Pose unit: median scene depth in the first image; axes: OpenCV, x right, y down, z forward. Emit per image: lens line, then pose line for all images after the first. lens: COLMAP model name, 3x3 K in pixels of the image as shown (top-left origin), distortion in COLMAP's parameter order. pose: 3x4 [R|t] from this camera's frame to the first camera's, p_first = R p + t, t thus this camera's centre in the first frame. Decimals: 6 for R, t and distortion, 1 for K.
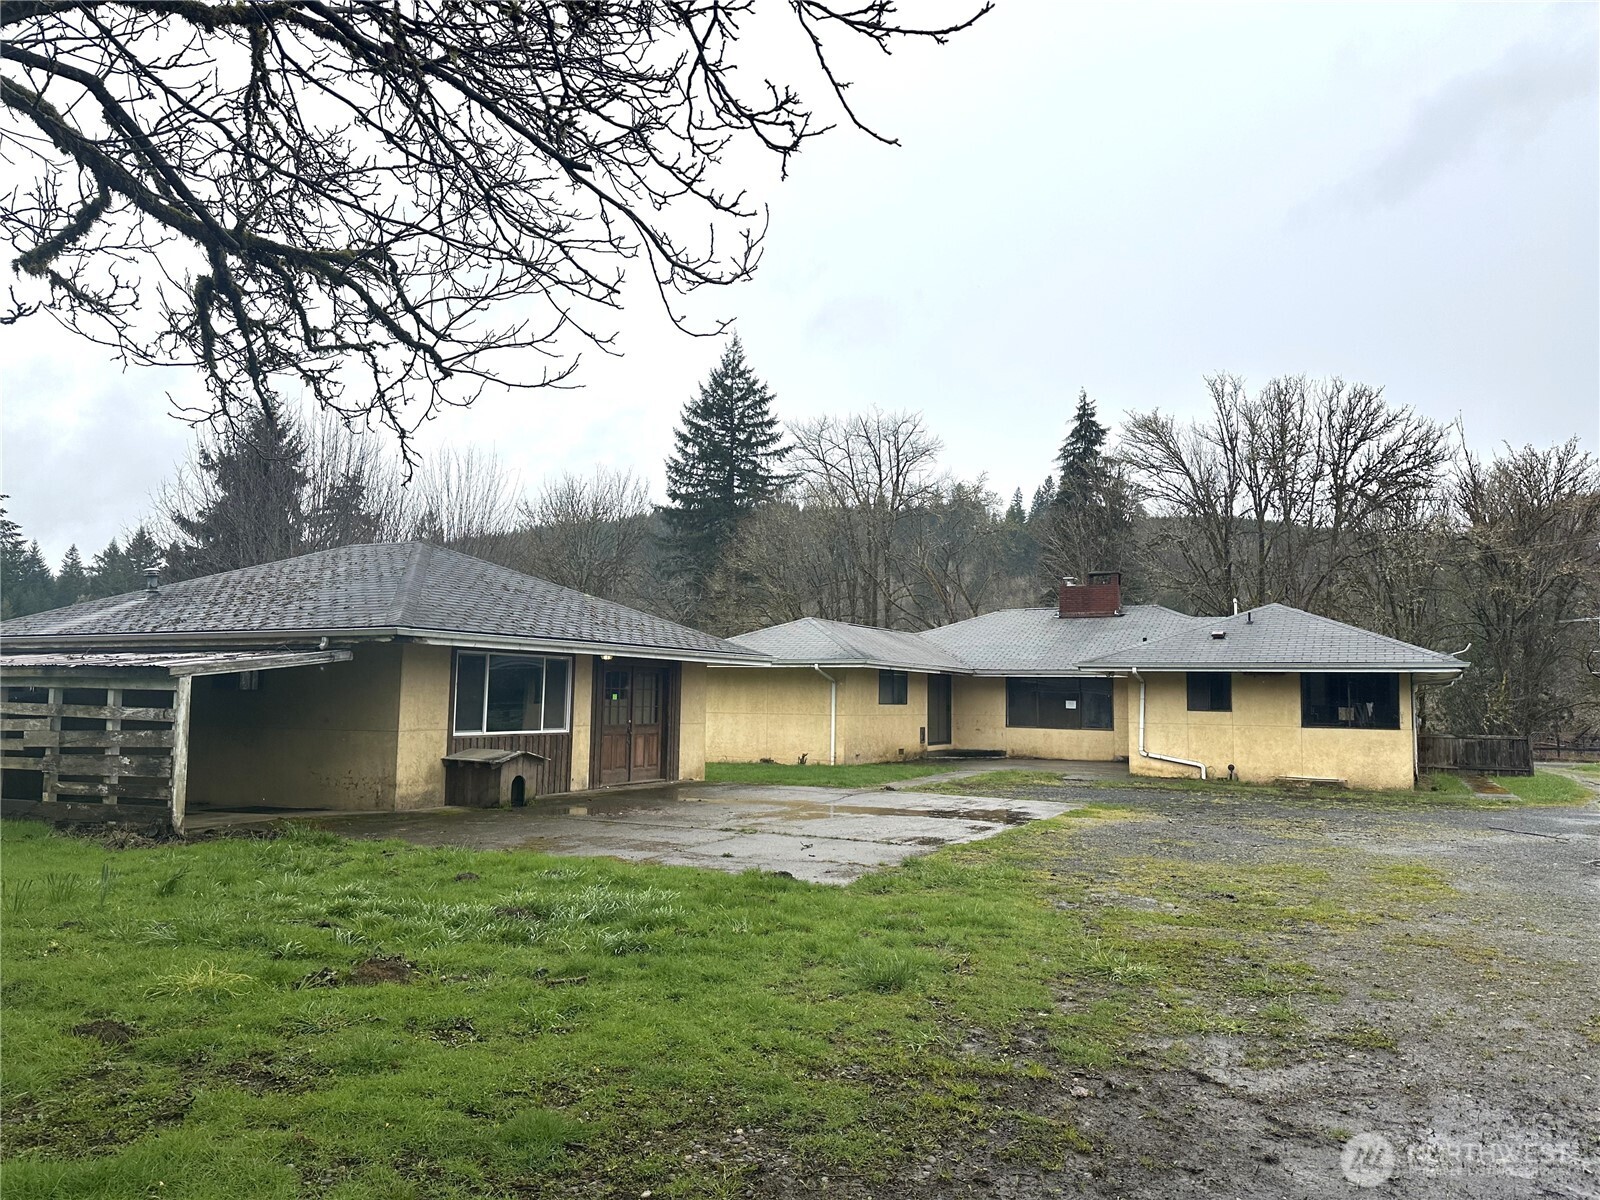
lens RADIAL K [[1081.8, 0, 791.8], [0, 1081.8, 605.3], [0, 0, 1]] dist [0.070545, -0.100955]
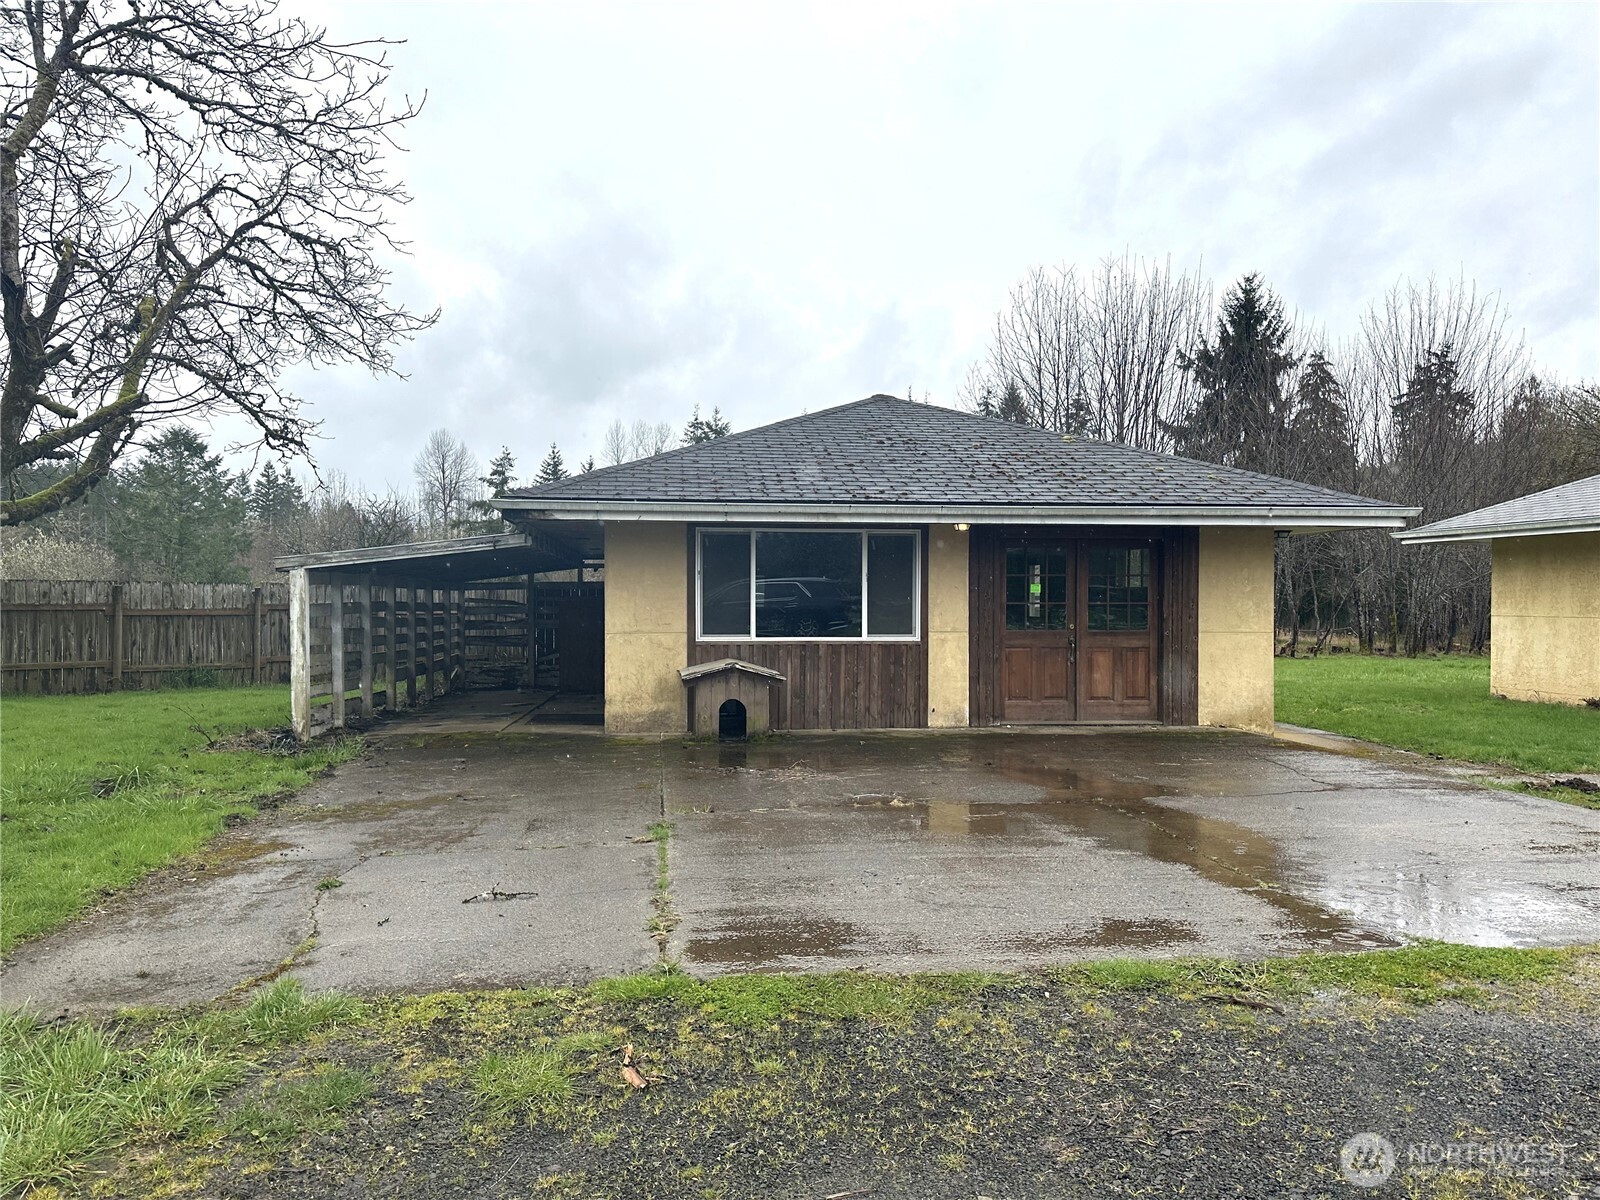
lens RADIAL K [[1081.8, 0, 791.8], [0, 1081.8, 605.3], [0, 0, 1]] dist [0.070545, -0.100955]
pose [[0.571872, -0.005435, -0.820325, 0.304617], [0.076875, 0.995933, 0.046993, 0.057360], [0.816733, -0.089937, 0.569964, 0.556099]]
